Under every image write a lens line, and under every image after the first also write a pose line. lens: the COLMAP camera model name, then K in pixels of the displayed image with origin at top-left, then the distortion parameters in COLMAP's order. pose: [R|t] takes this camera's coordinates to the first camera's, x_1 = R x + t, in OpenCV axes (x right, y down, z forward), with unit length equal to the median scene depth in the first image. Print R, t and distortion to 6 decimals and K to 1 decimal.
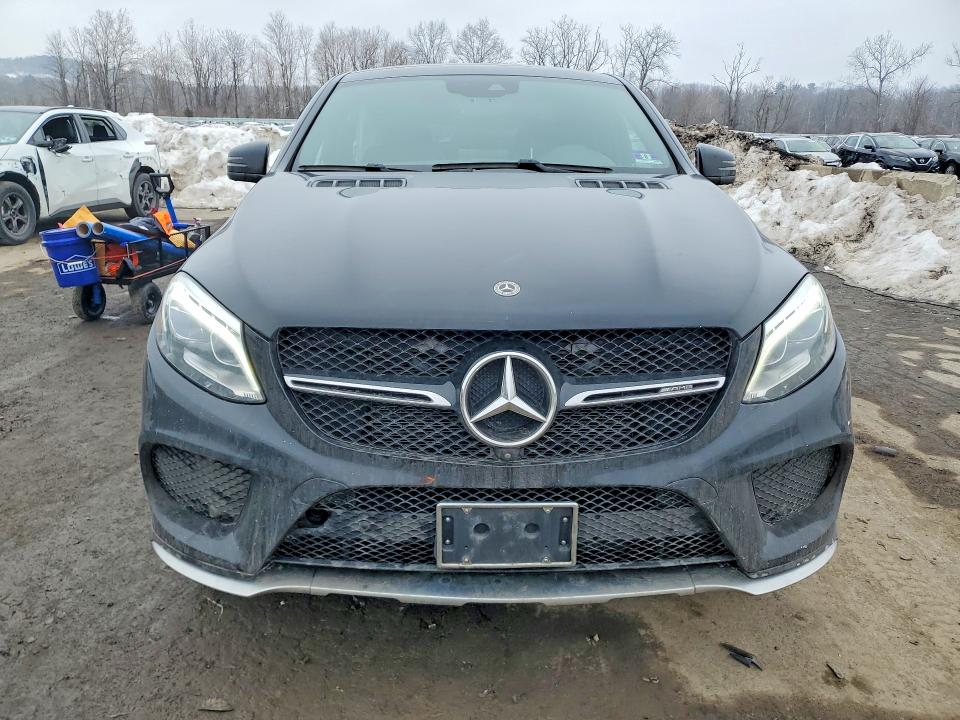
lens RADIAL K [[757.8, 0, 480.0], [0, 757.8, 360.0], [0, 0, 1]] dist [0.041022, -0.011585]
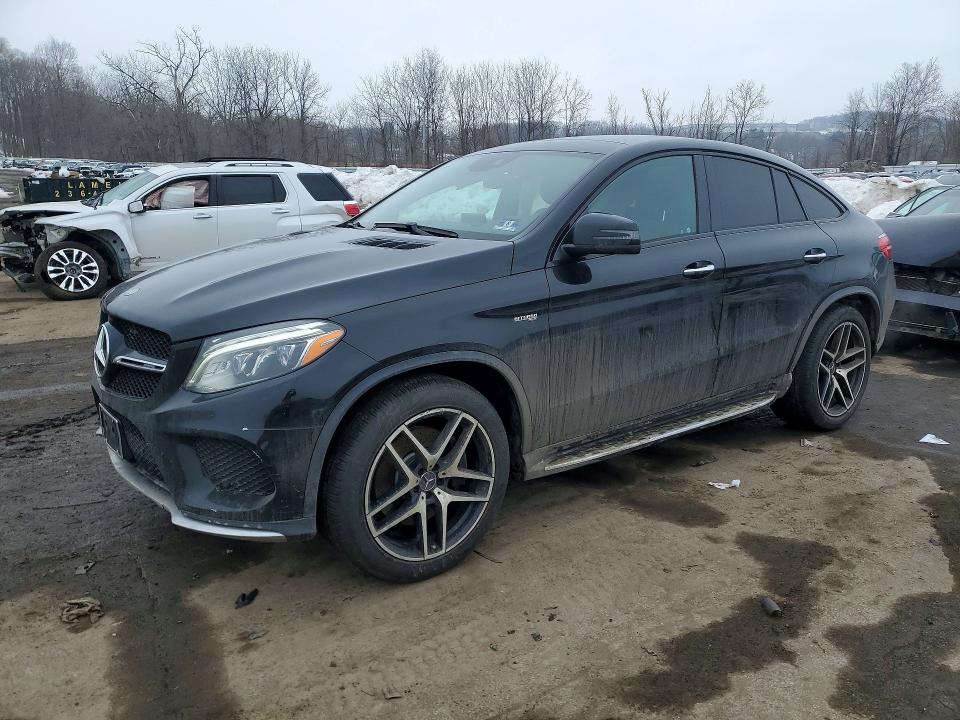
lens RADIAL K [[757.8, 0, 480.0], [0, 757.8, 360.0], [0, 0, 1]] dist [0.041022, -0.011585]
pose [[0.598275, 0.178985, -0.781045, 1.423358], [-0.226011, 0.972850, 0.049816, -0.156232], [0.768756, 0.146722, 0.622484, 0.400952]]
